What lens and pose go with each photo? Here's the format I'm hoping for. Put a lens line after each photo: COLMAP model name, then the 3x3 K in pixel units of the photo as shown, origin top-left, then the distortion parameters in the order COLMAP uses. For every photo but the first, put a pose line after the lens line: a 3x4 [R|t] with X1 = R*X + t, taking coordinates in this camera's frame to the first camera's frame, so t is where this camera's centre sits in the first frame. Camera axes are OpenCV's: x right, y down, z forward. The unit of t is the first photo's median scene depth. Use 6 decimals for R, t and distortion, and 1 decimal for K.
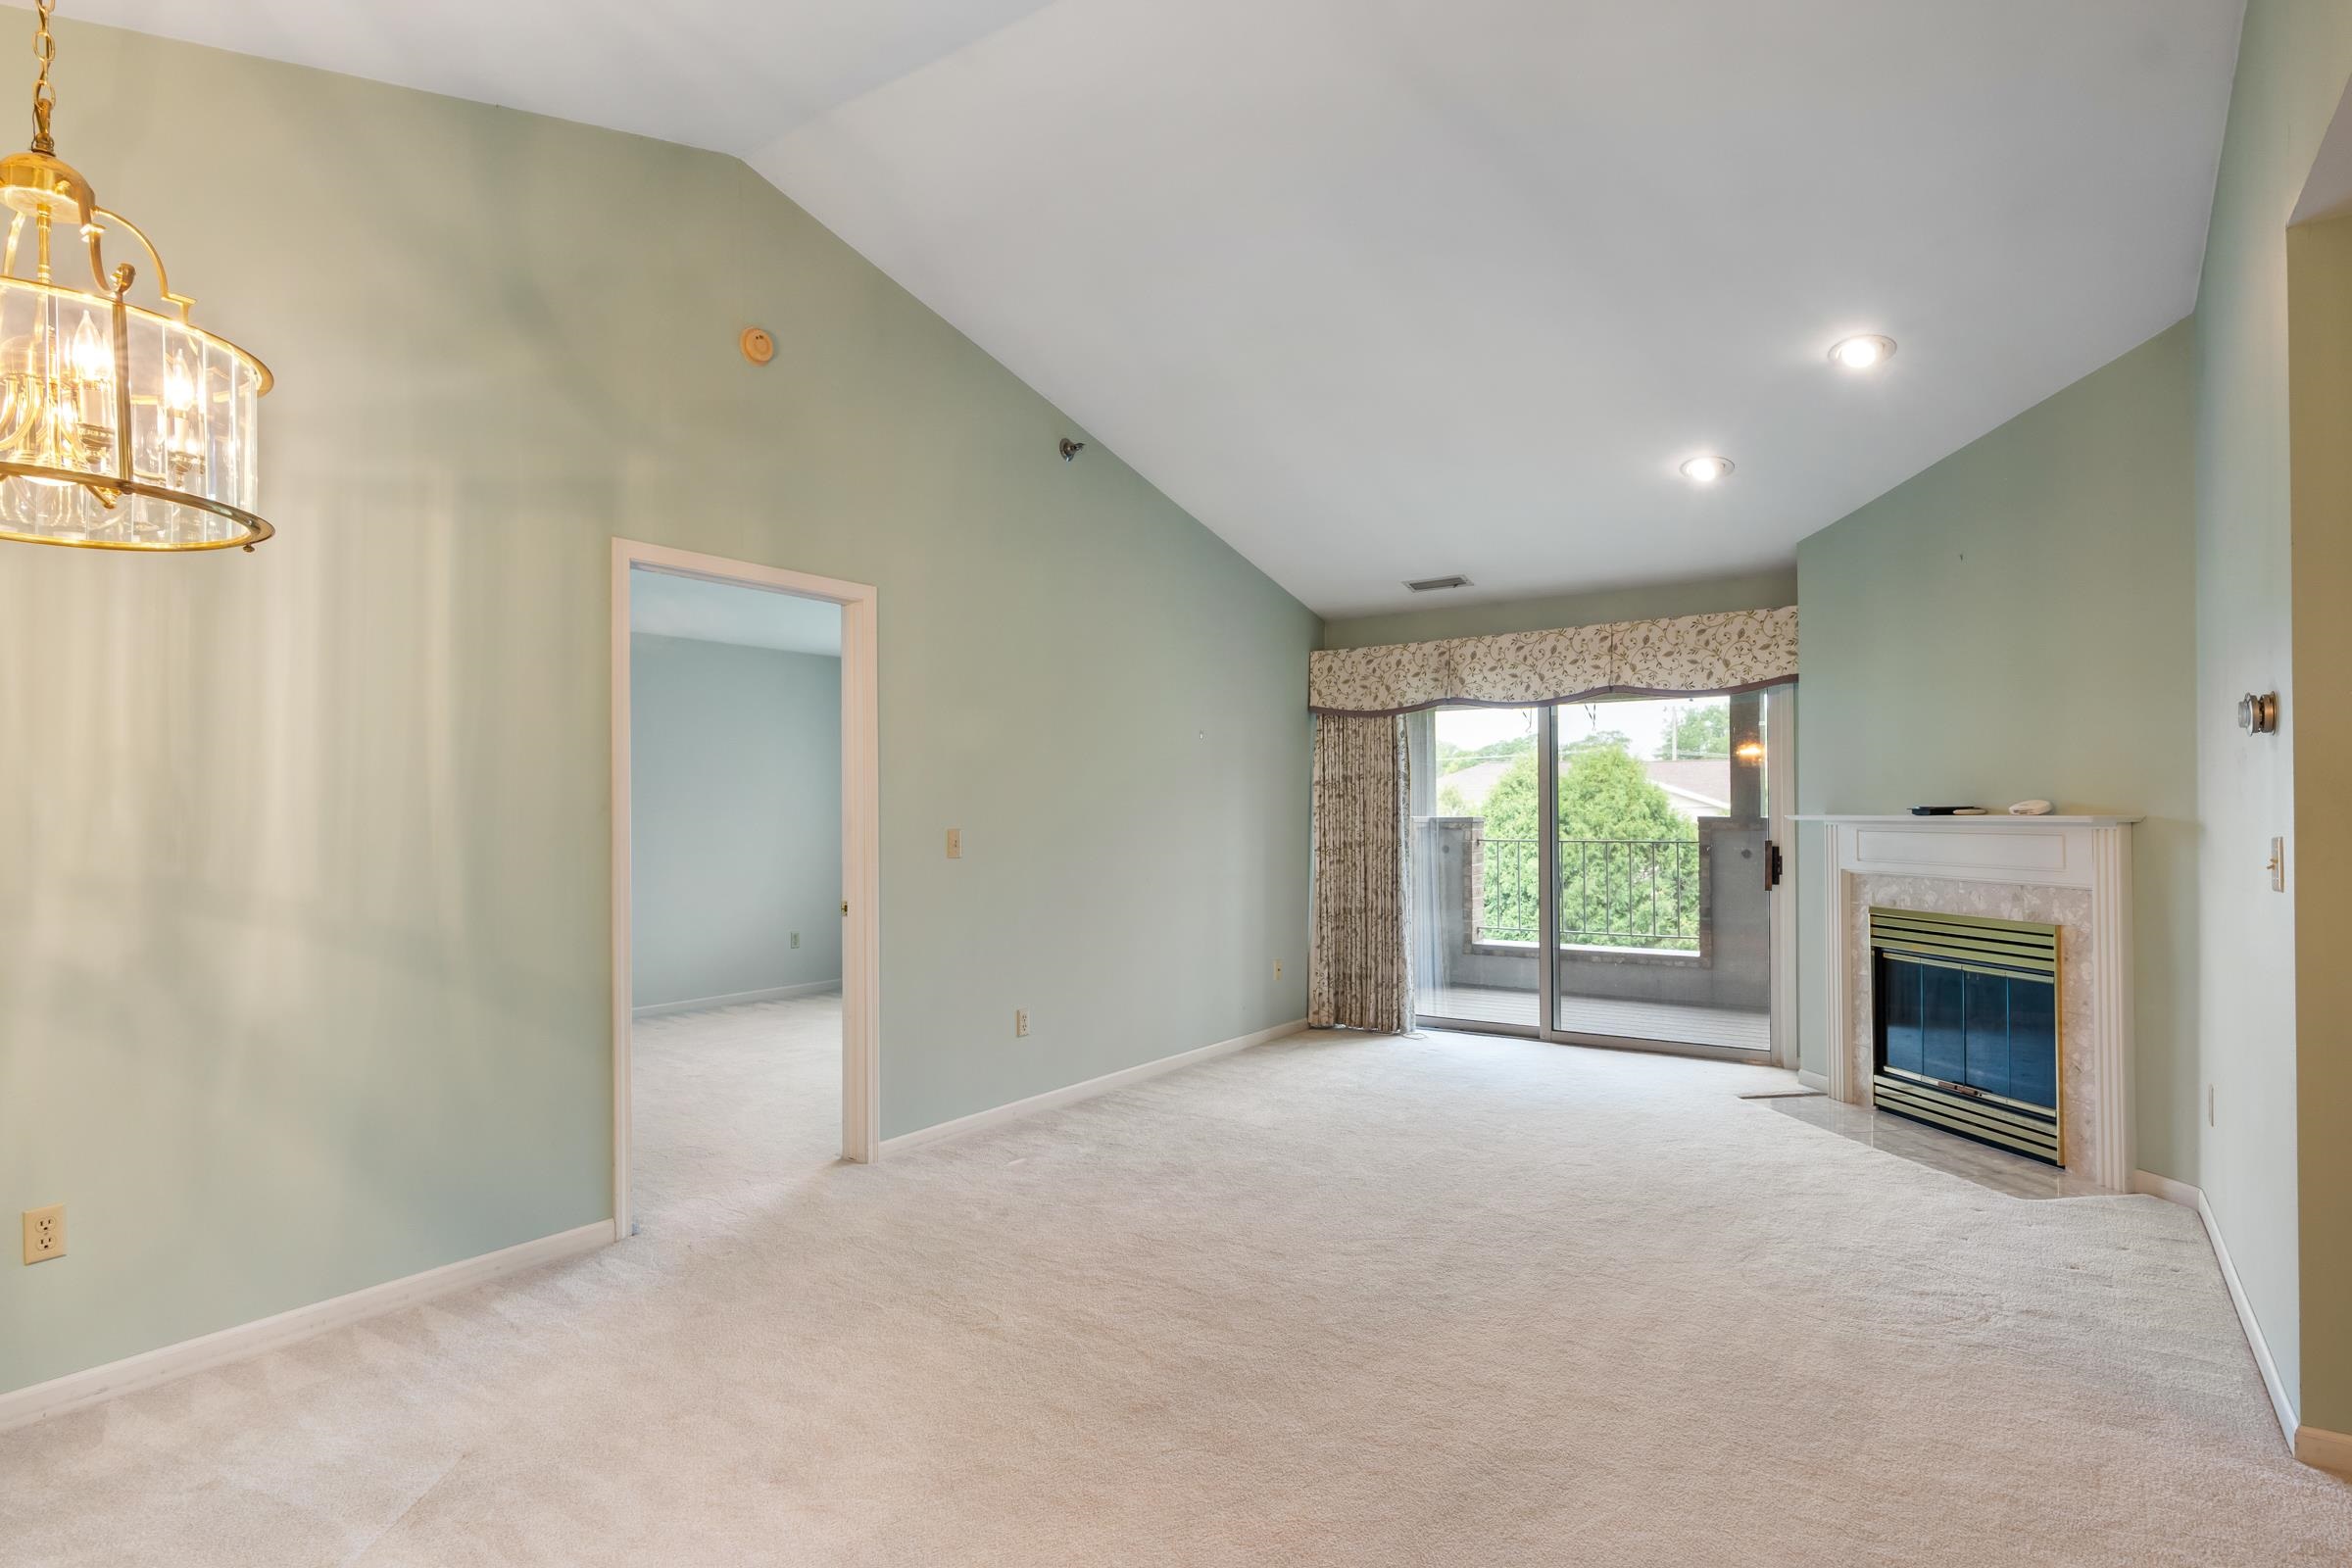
lens RADIAL K [[1293.4, 0, 1169.3], [0, 1293.4, 790.9], [0, 0, 1]] dist [0.007607, 0.000746]
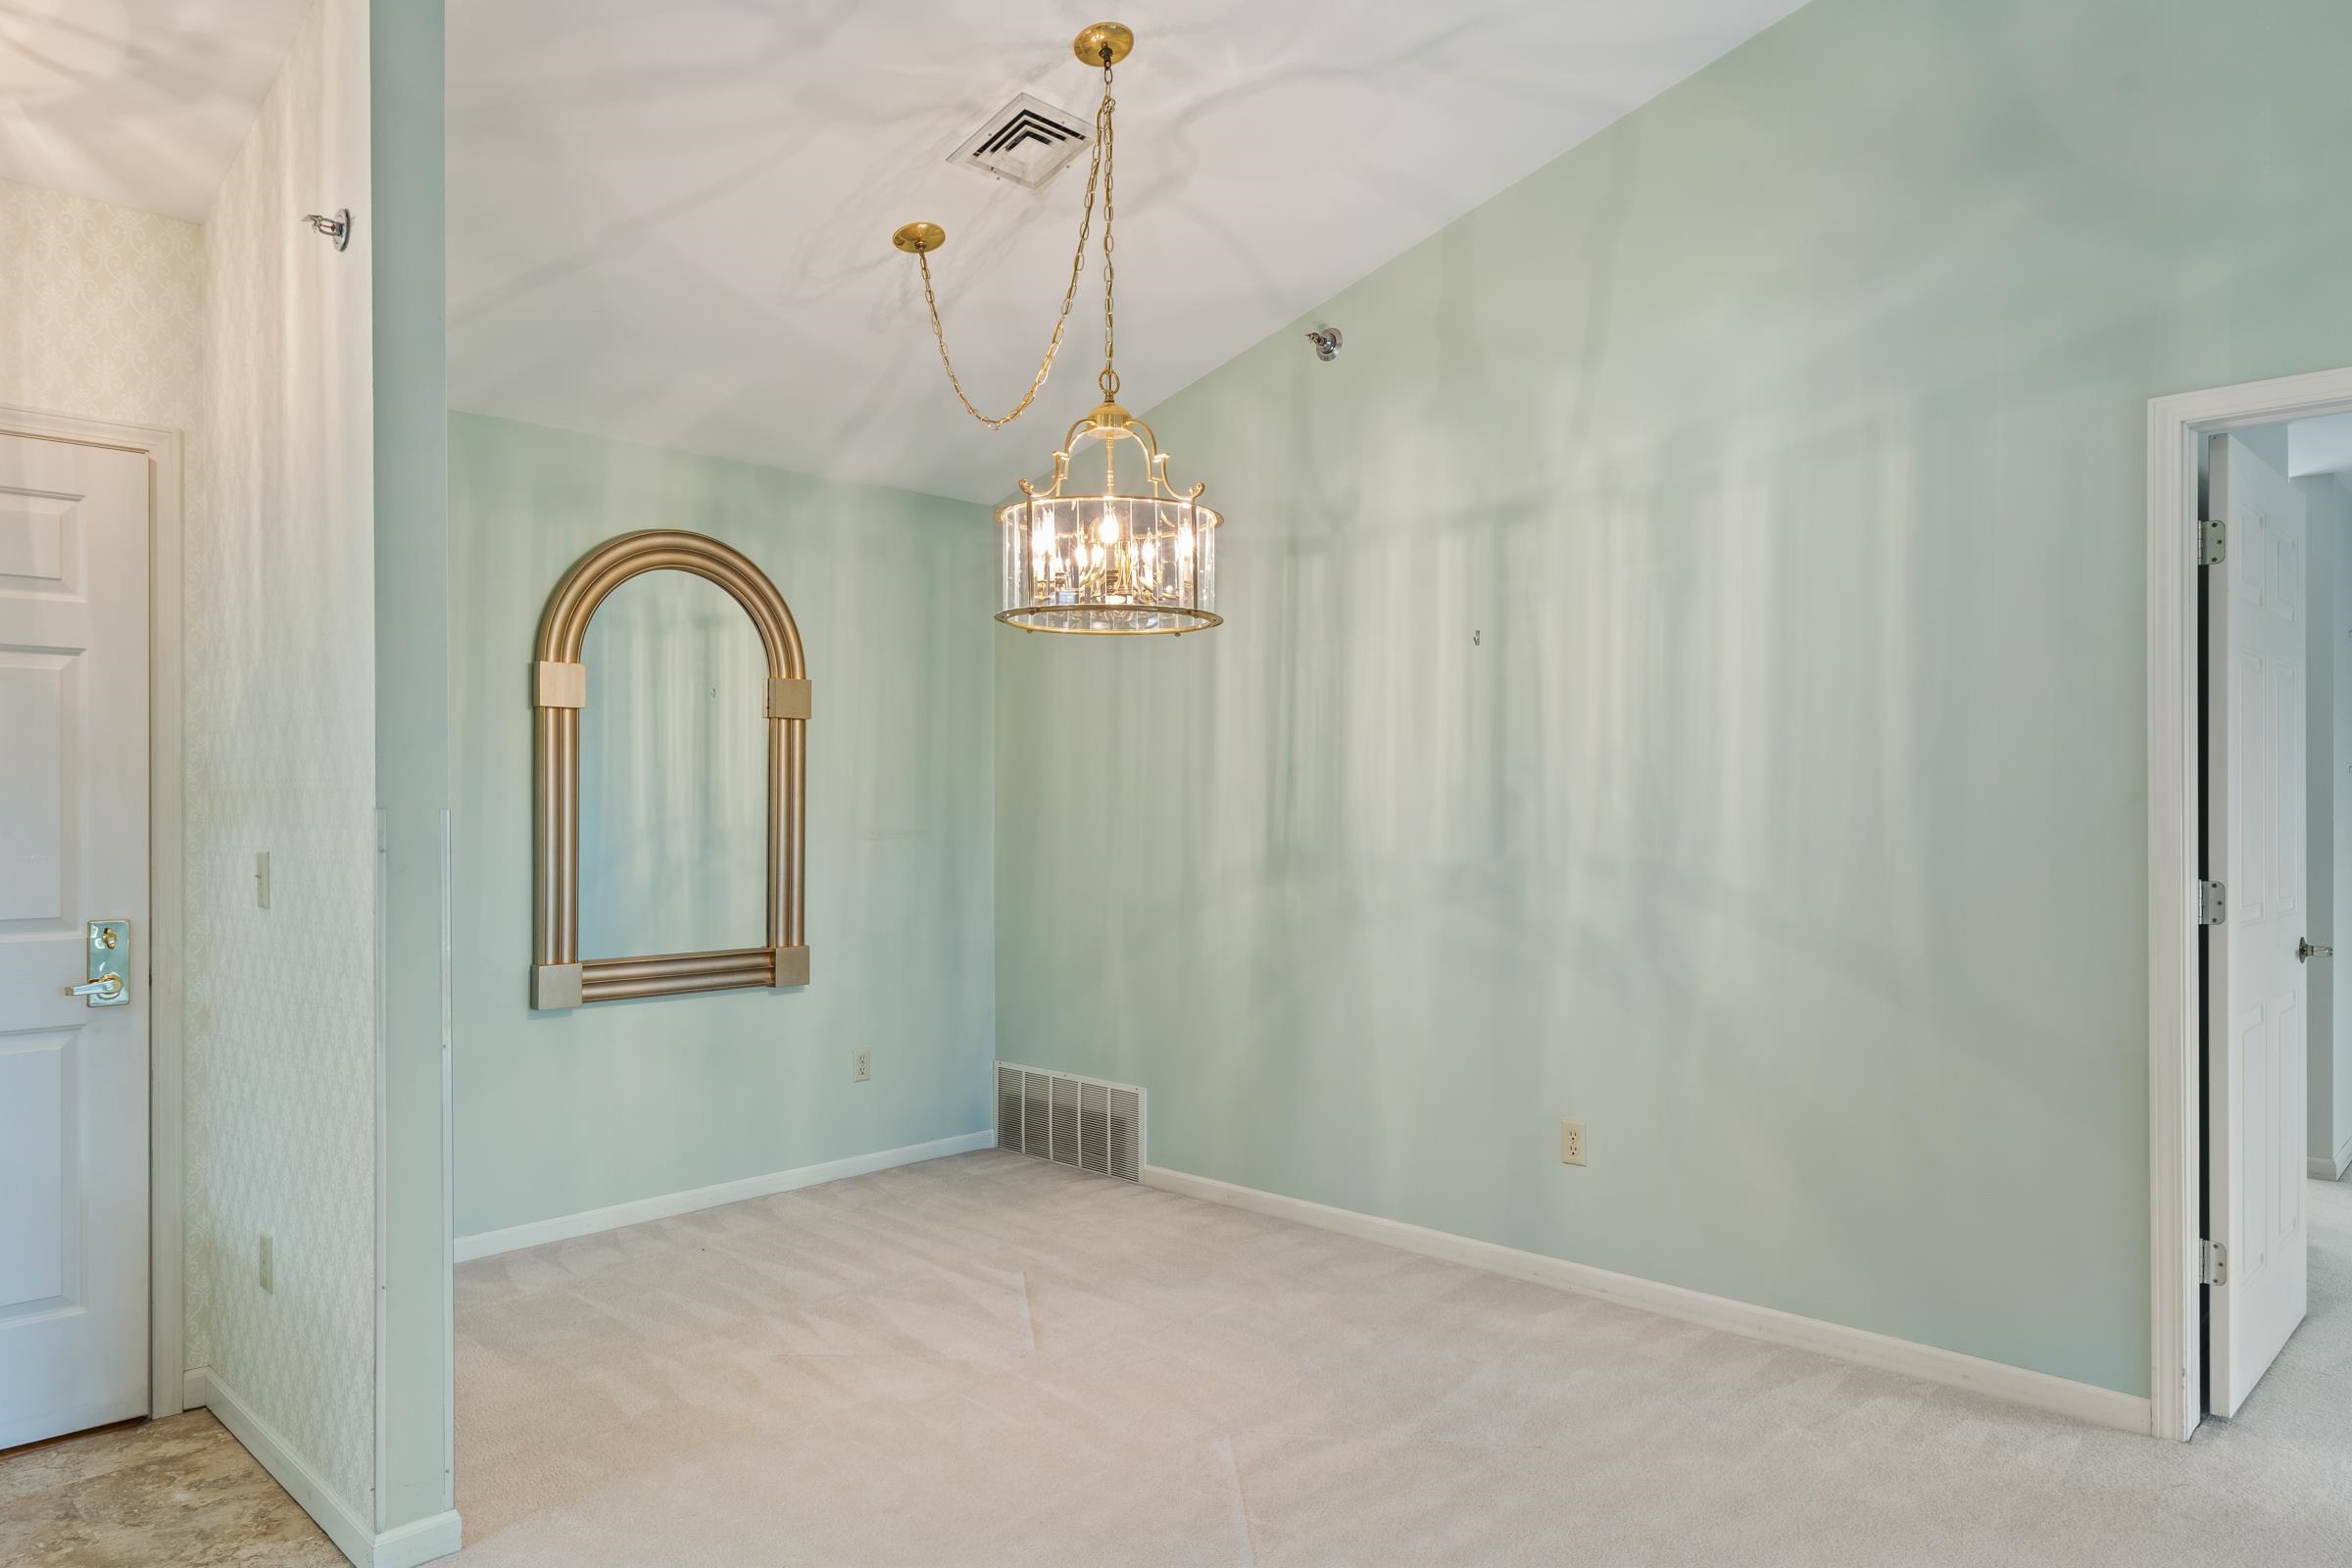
lens RADIAL K [[1497.2, 0, 1167.8], [0, 1497.2, 792.8], [0, 0, 1]] dist [-0.001424, 0.000275]
pose [[-0.179347, 0.000199, -0.983786, 0.310182], [0.016068, 0.999867, -0.002727, 0.002945], [0.983655, -0.016297, -0.179326, 0.453040]]
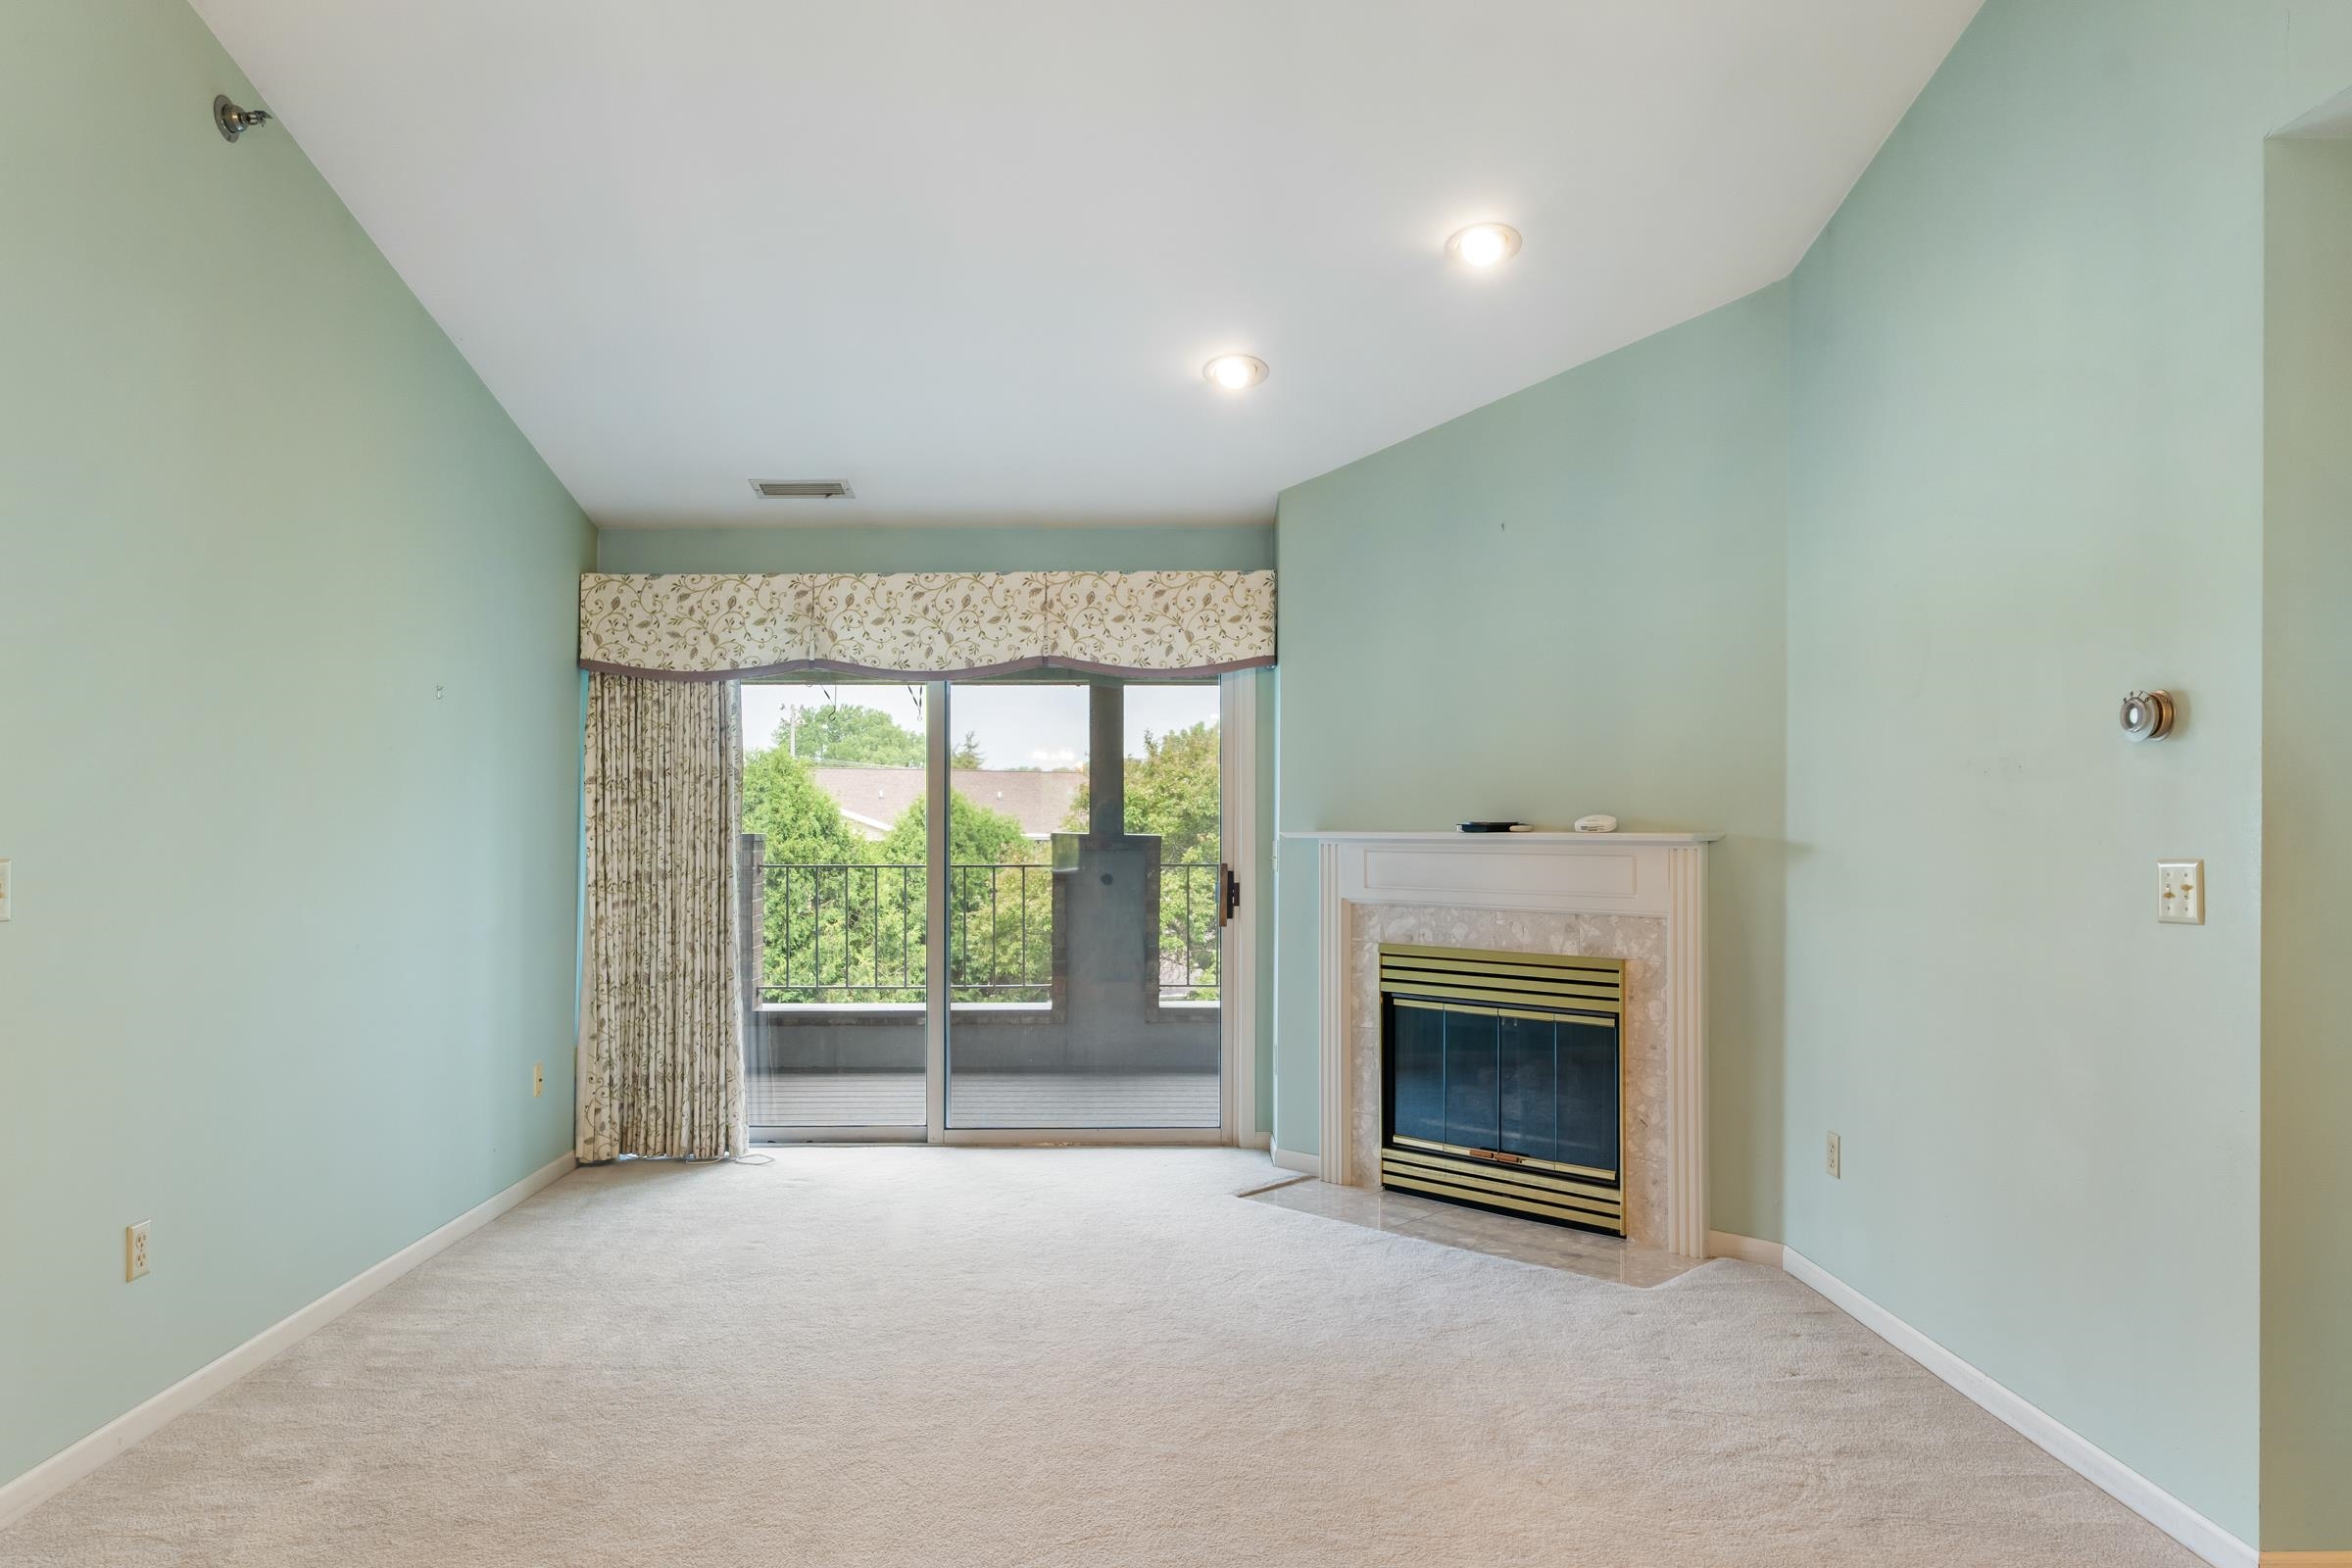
lens RADIAL K [[1558.2, 0, 1182.3], [0, 1558.2, 812.9], [0, 0, 1]] dist [0.005101, 0.003845]
pose [[0.806233, 0.009158, 0.591528, -0.143862], [-0.013179, 0.999910, 0.002482, 0.005823], [-0.591452, -0.009797, 0.806281, 0.282093]]
